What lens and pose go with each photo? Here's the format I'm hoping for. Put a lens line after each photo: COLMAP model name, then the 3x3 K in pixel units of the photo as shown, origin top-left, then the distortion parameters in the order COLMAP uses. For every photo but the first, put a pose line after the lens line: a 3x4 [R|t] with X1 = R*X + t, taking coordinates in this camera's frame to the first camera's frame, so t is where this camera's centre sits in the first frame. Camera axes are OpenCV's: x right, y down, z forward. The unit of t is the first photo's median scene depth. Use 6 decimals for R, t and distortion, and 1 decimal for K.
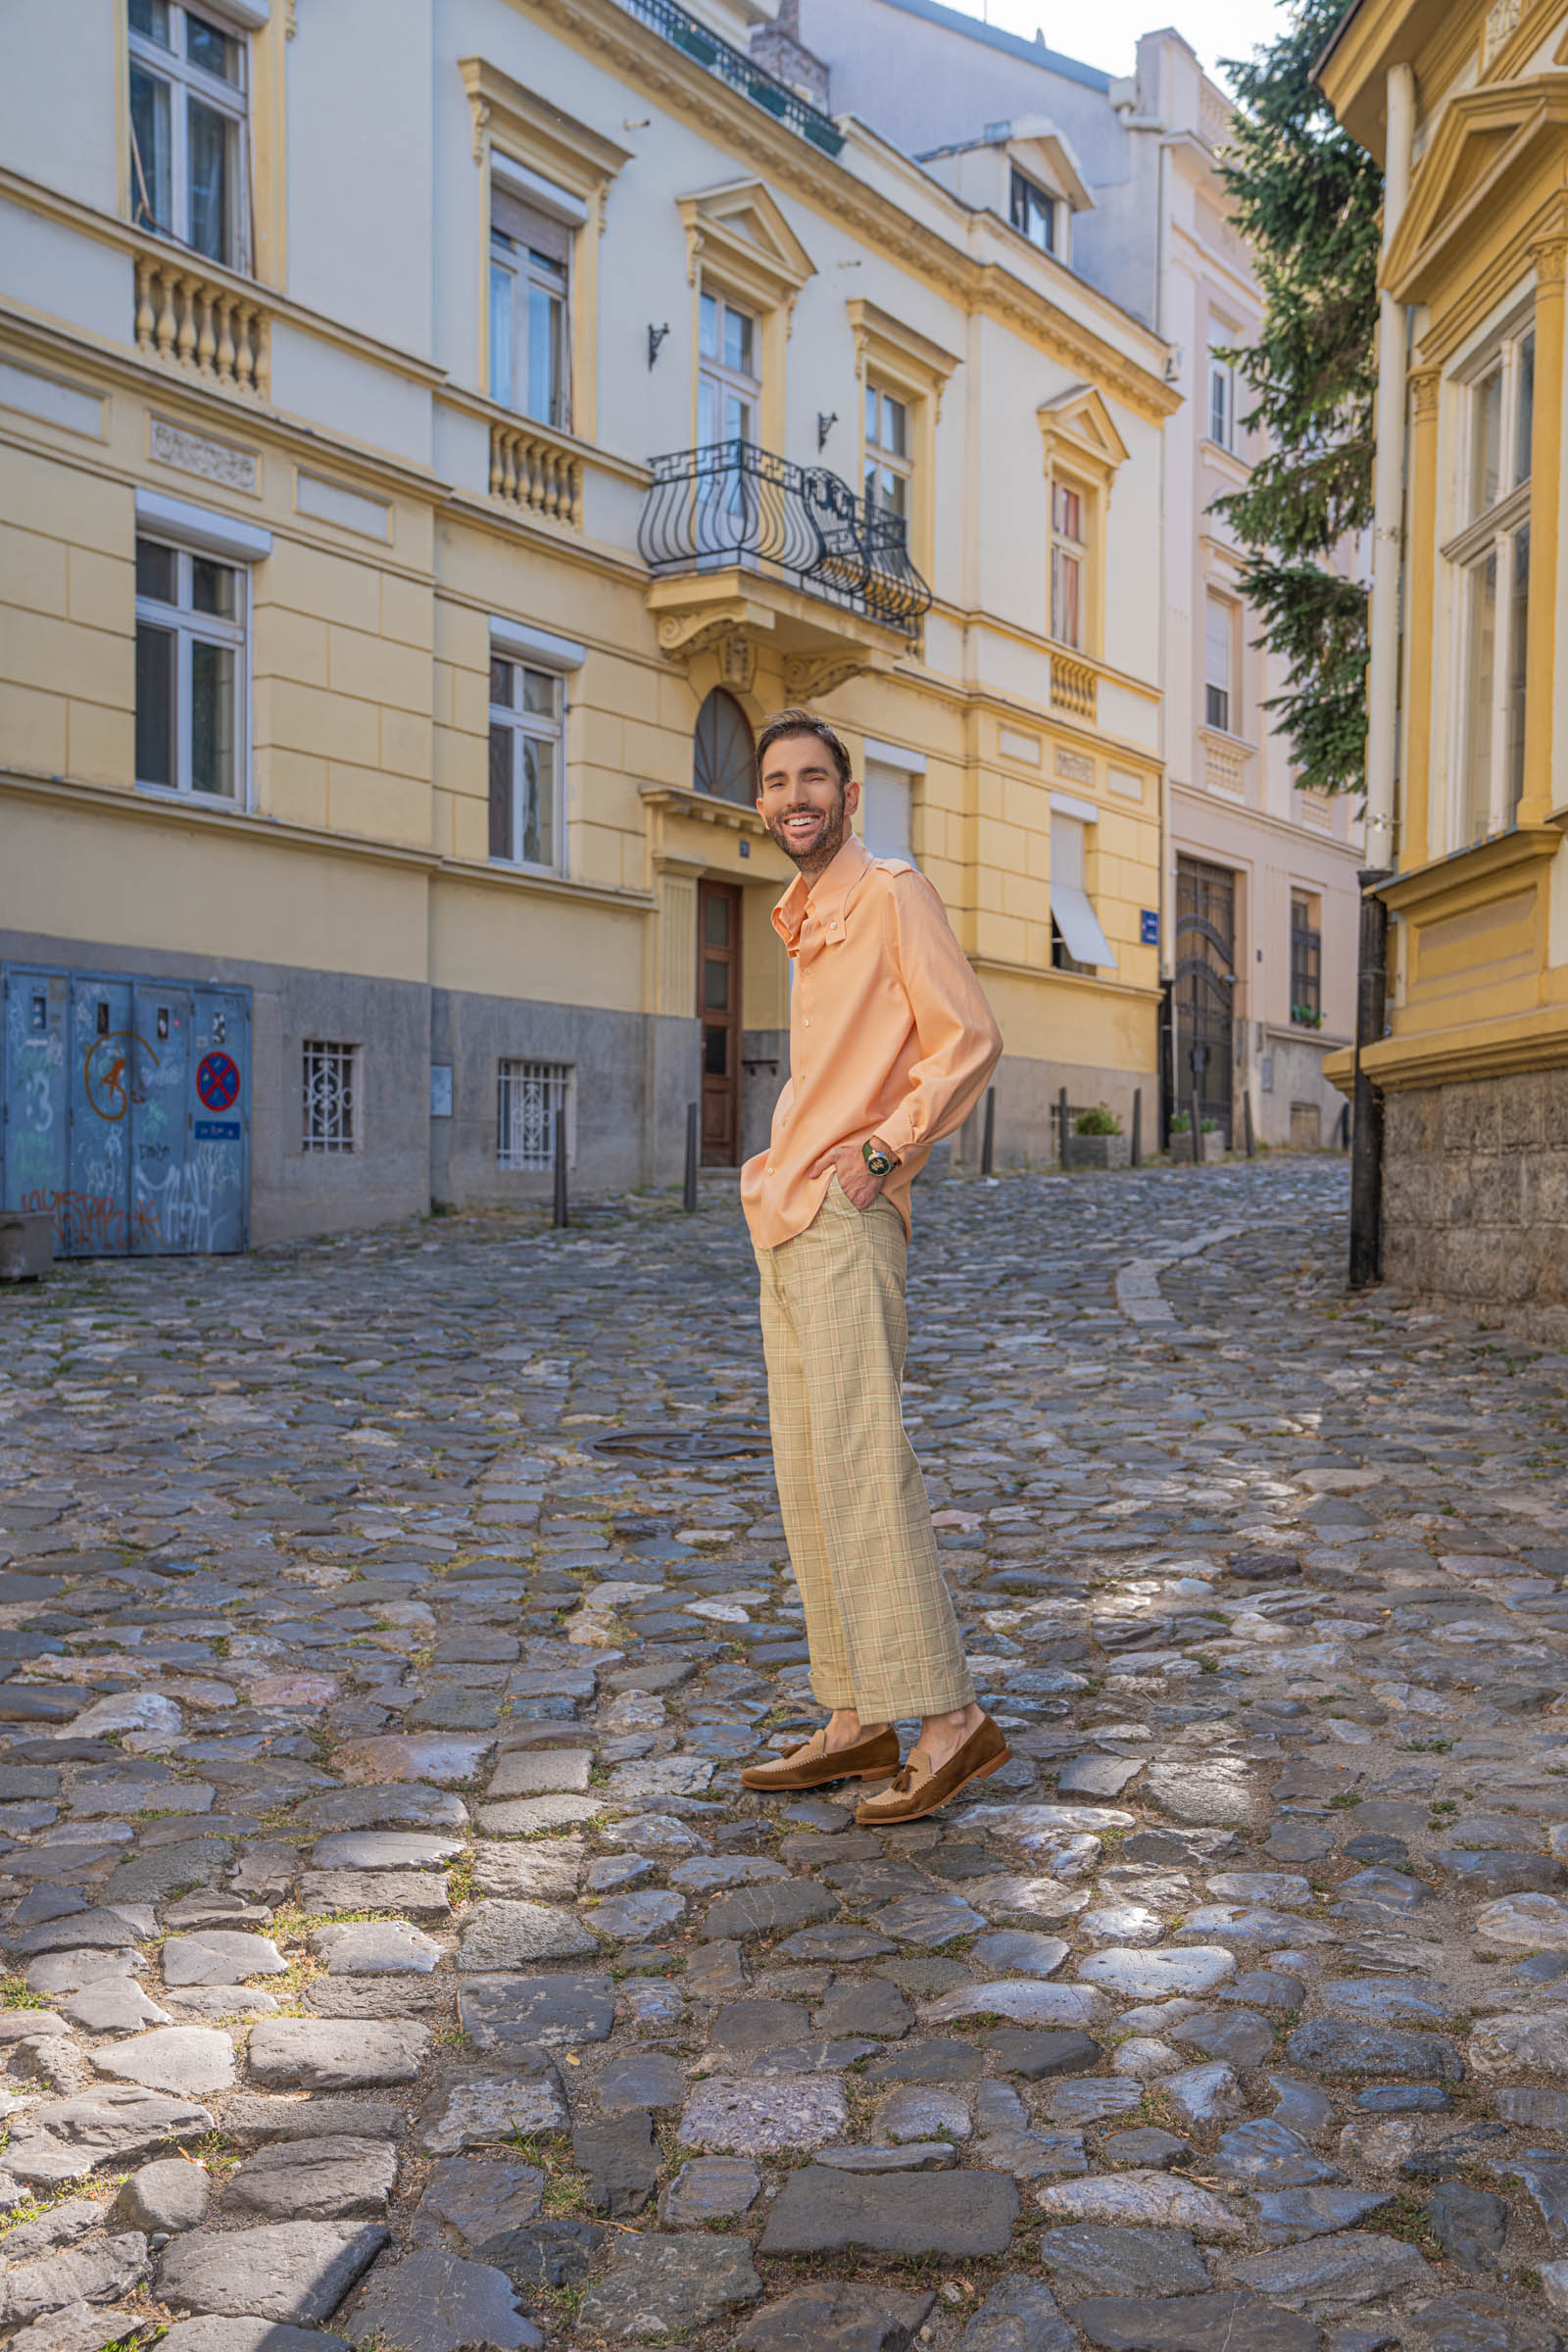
lens RADIAL K [[2650.1, 0, 740.2], [0, 2650.1, 1200.1], [0, 0, 1]] dist [0.065281, 0.000000]
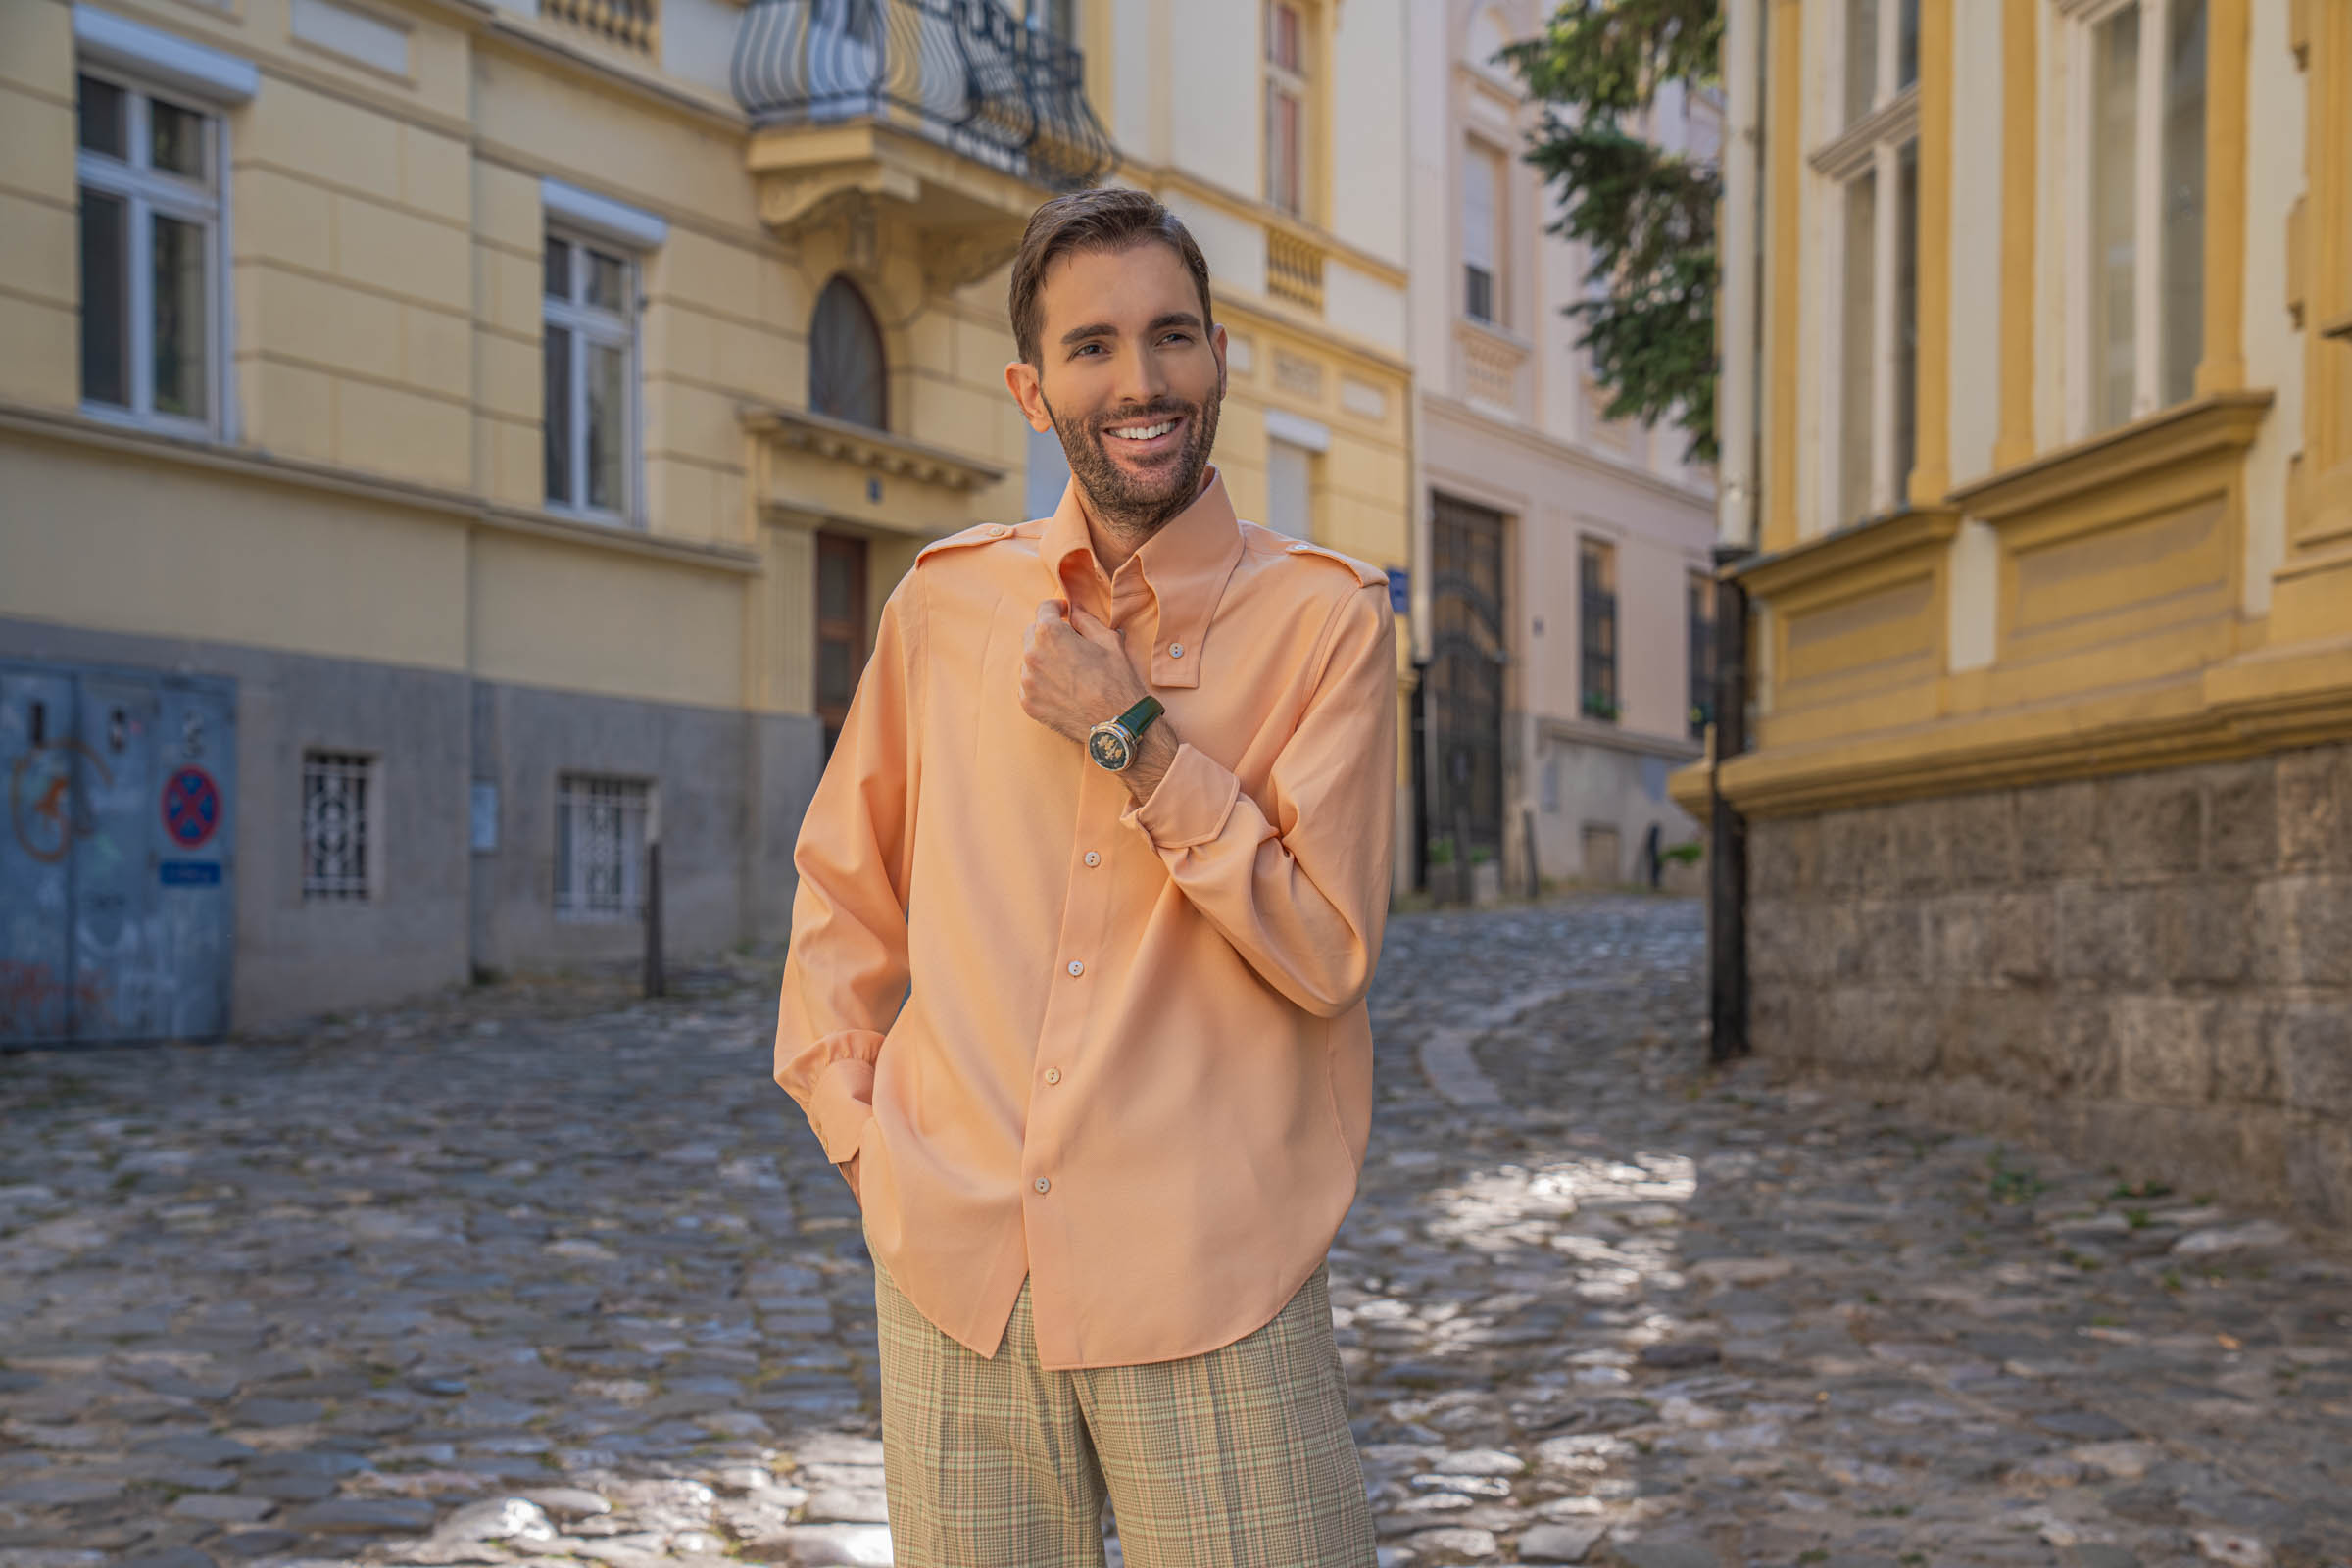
lens RADIAL K [[3849.3, 0, 1185.3], [0, 3849.3, 787.3], [0, 0, 1]] dist [0.297663, 0.000000]
pose [[0.993844, -0.003327, 0.110740, -0.040874], [0.008358, 0.998952, -0.044995, 0.001050], [-0.110475, 0.045644, 0.992830, -0.106839]]
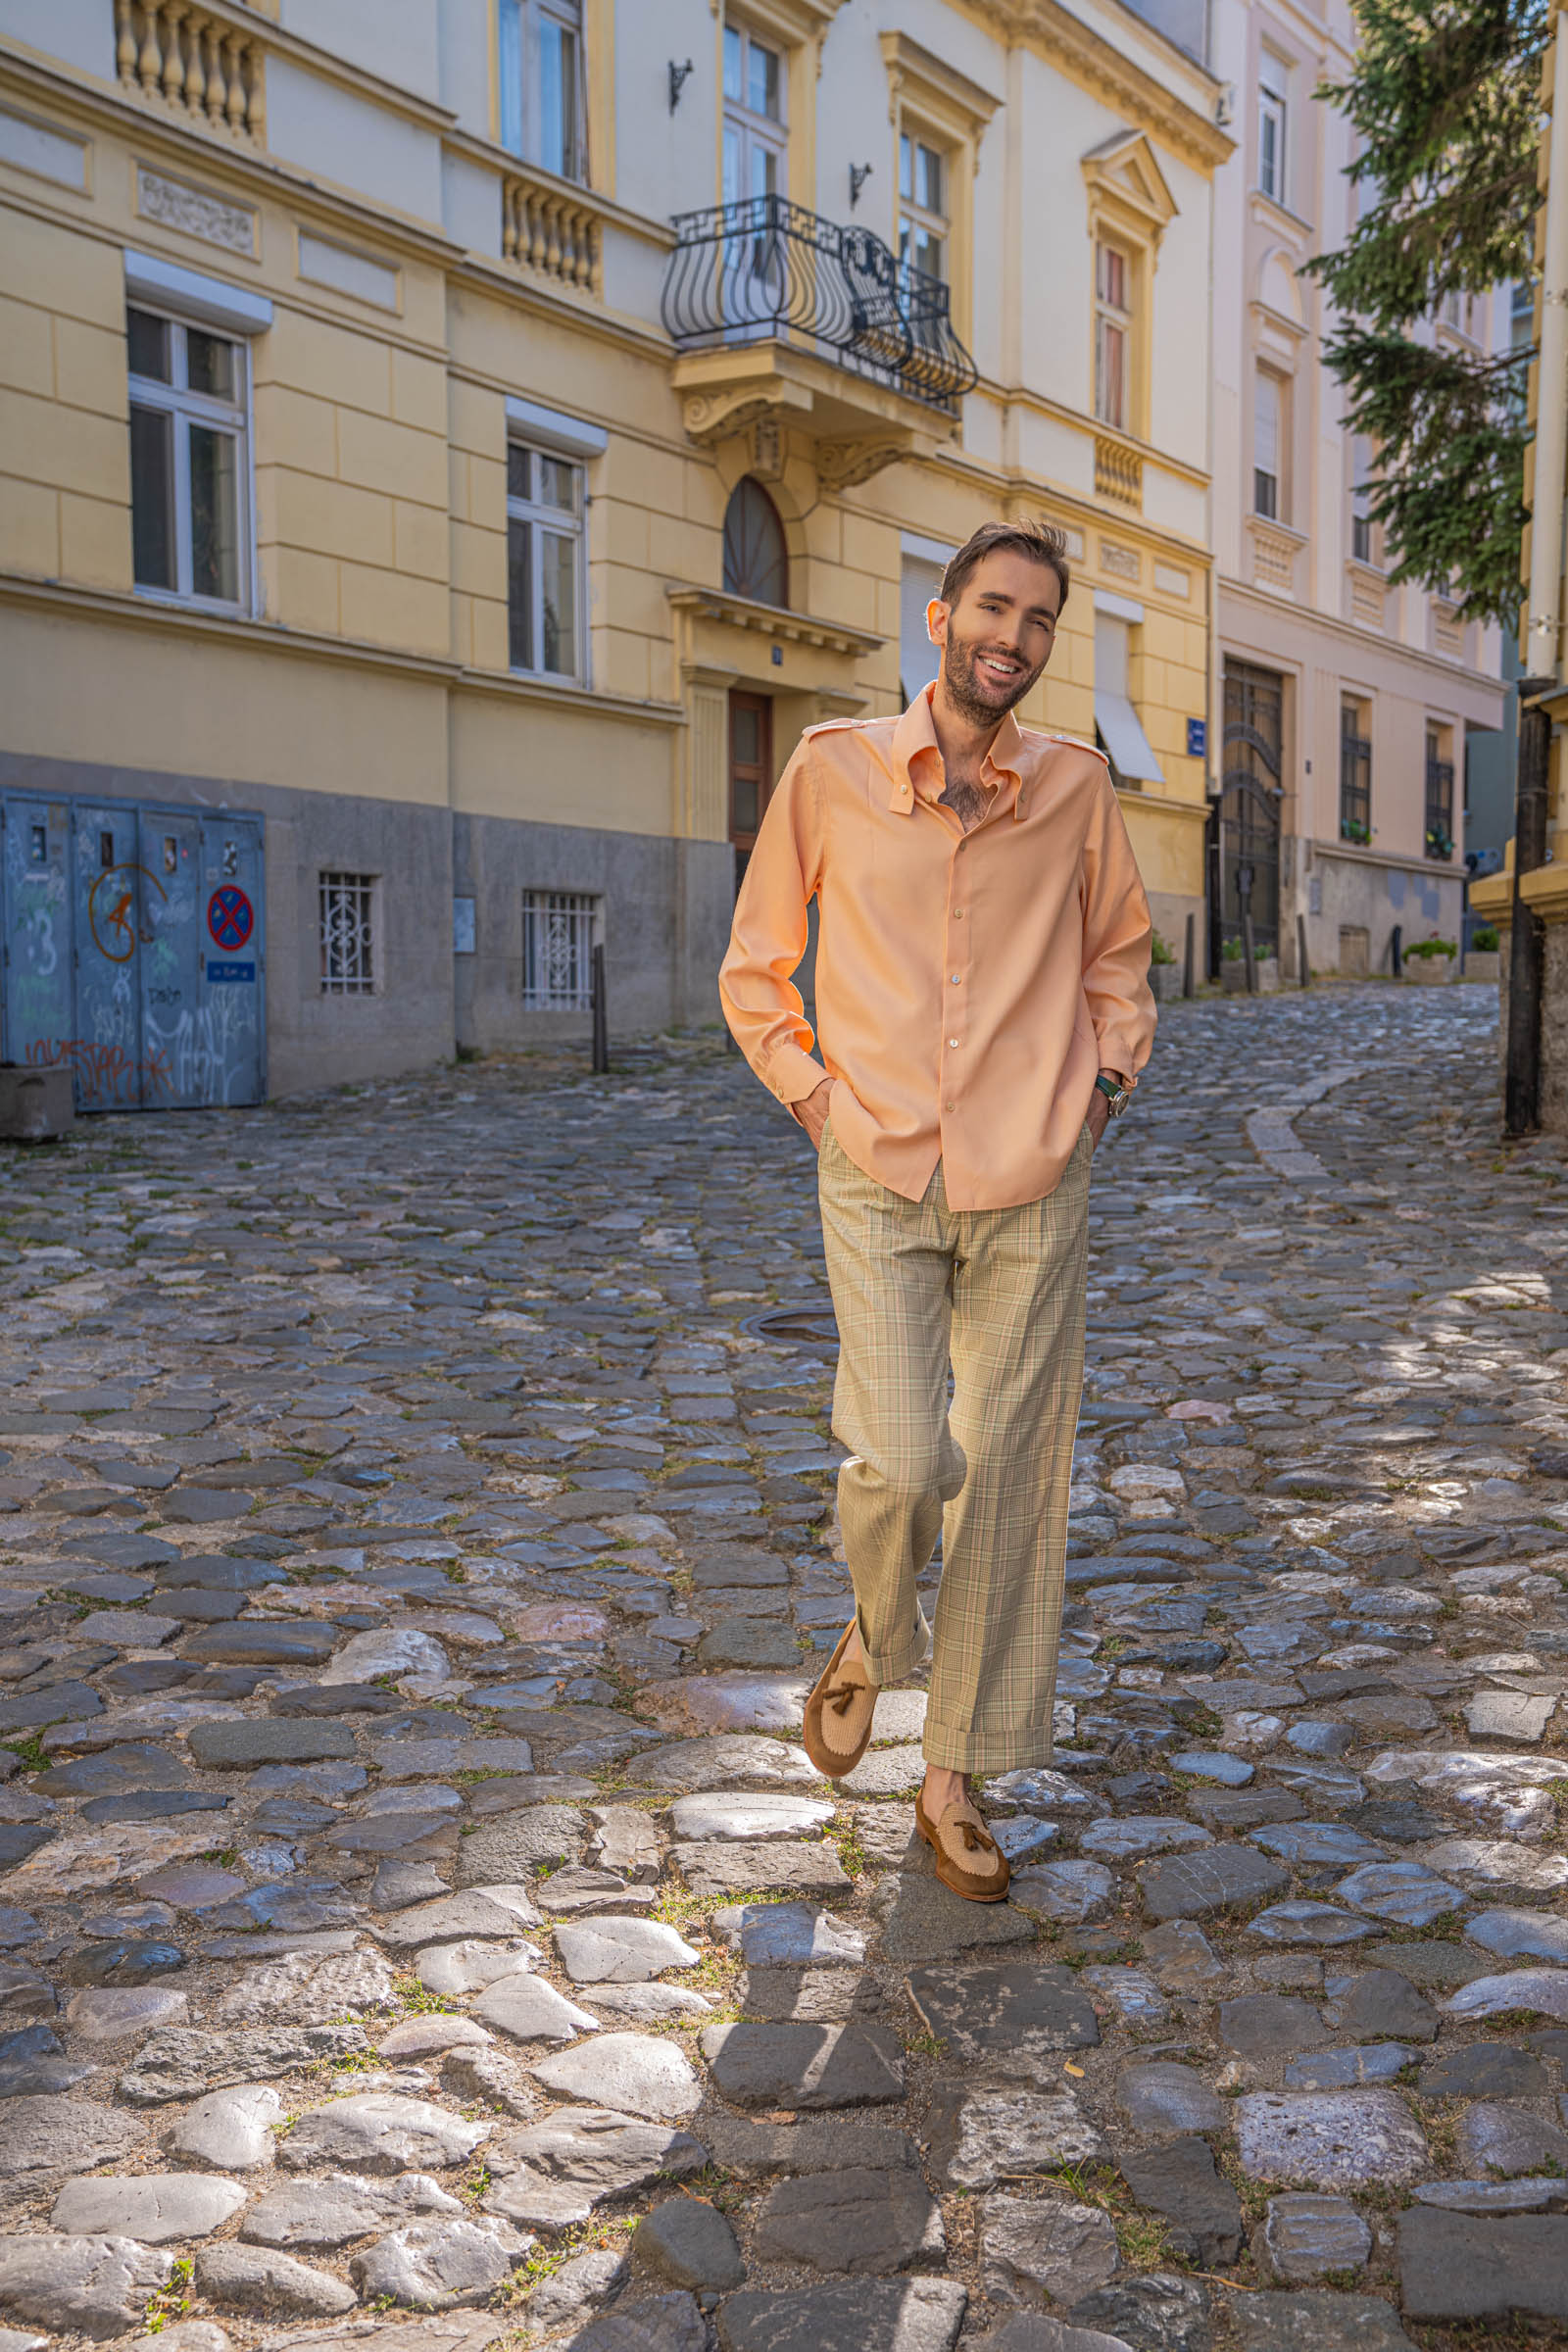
lens RADIAL K [[2827.8, 0, 775.6], [0, 2827.8, 1197.2], [0, 0, 1]] dist [0.107507, 0.000000]
pose [[0.999553, -0.010827, 0.027866, -0.035825], [0.009164, 0.998209, 0.059115, -0.004675], [-0.028456, -0.058833, 0.997862, 0.014103]]
